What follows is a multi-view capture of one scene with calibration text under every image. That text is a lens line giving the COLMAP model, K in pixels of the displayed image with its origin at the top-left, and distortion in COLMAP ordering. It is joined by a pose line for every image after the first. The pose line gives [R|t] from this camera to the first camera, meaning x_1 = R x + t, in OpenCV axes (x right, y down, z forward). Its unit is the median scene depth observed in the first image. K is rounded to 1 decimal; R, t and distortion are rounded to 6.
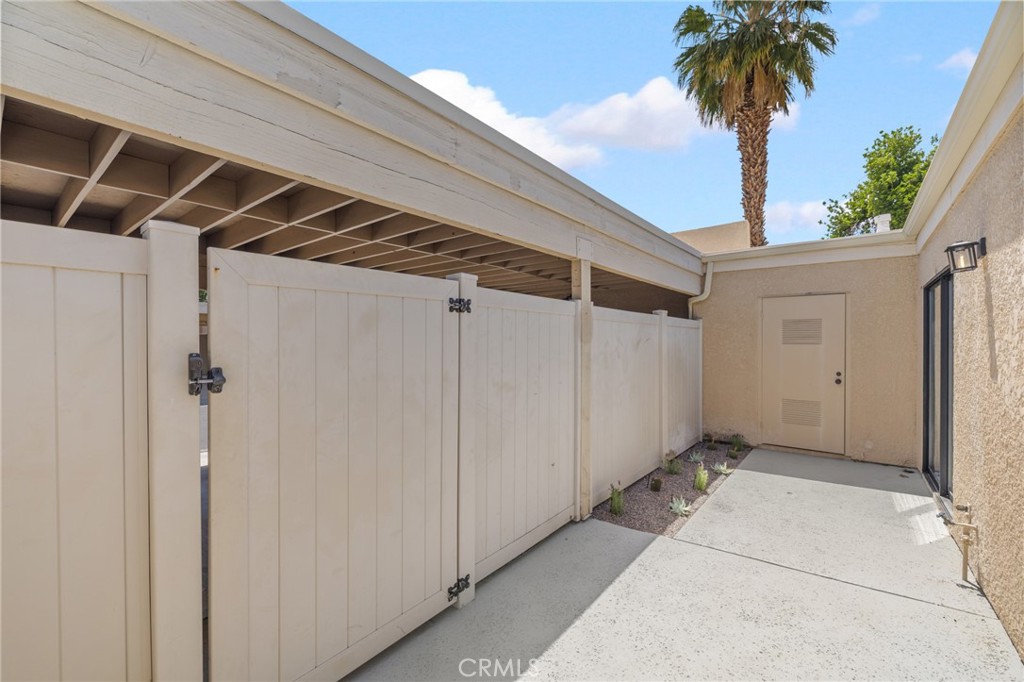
lens RADIAL K [[422.3, 0, 512.0], [0, 422.3, 341.0], [0, 0, 1]] dist [-0.003345, -0.000149]
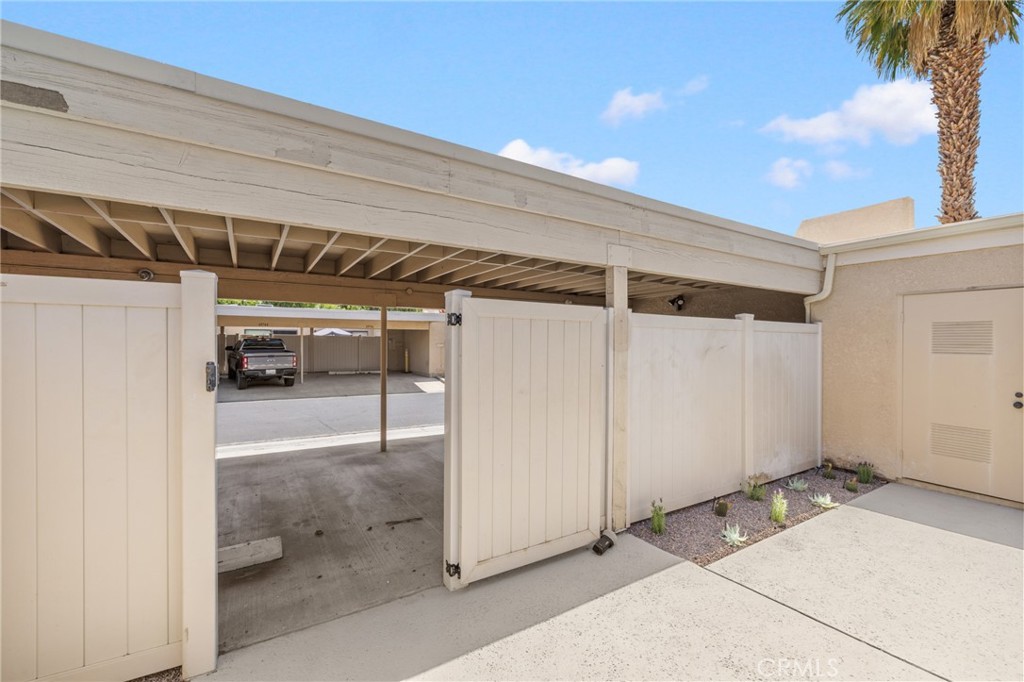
lens RADIAL K [[422.3, 0, 512.0], [0, 422.3, 341.0], [0, 0, 1]] dist [-0.003345, -0.000149]
pose [[0.943144, 0.003757, -0.332364, 0.169465], [-0.004846, 0.999985, -0.002447, -0.010518], [0.332350, 0.003919, 0.943148, -0.000172]]
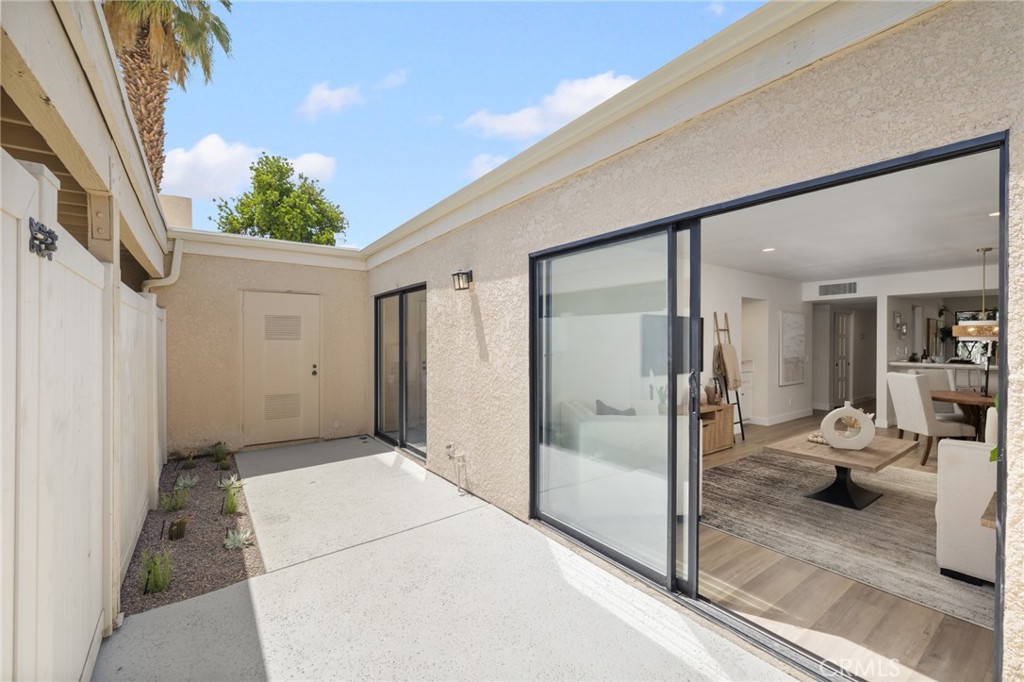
lens RADIAL K [[429.1, 0, 512.0], [0, 429.1, 341.0], [0, 0, 1]] dist [0.001005, 0.000096]
pose [[0.268510, -0.003784, 0.963270, -0.174174], [-0.000137, 0.999992, 0.003967, 0.006240], [-0.963277, -0.001197, 0.268507, 0.183199]]
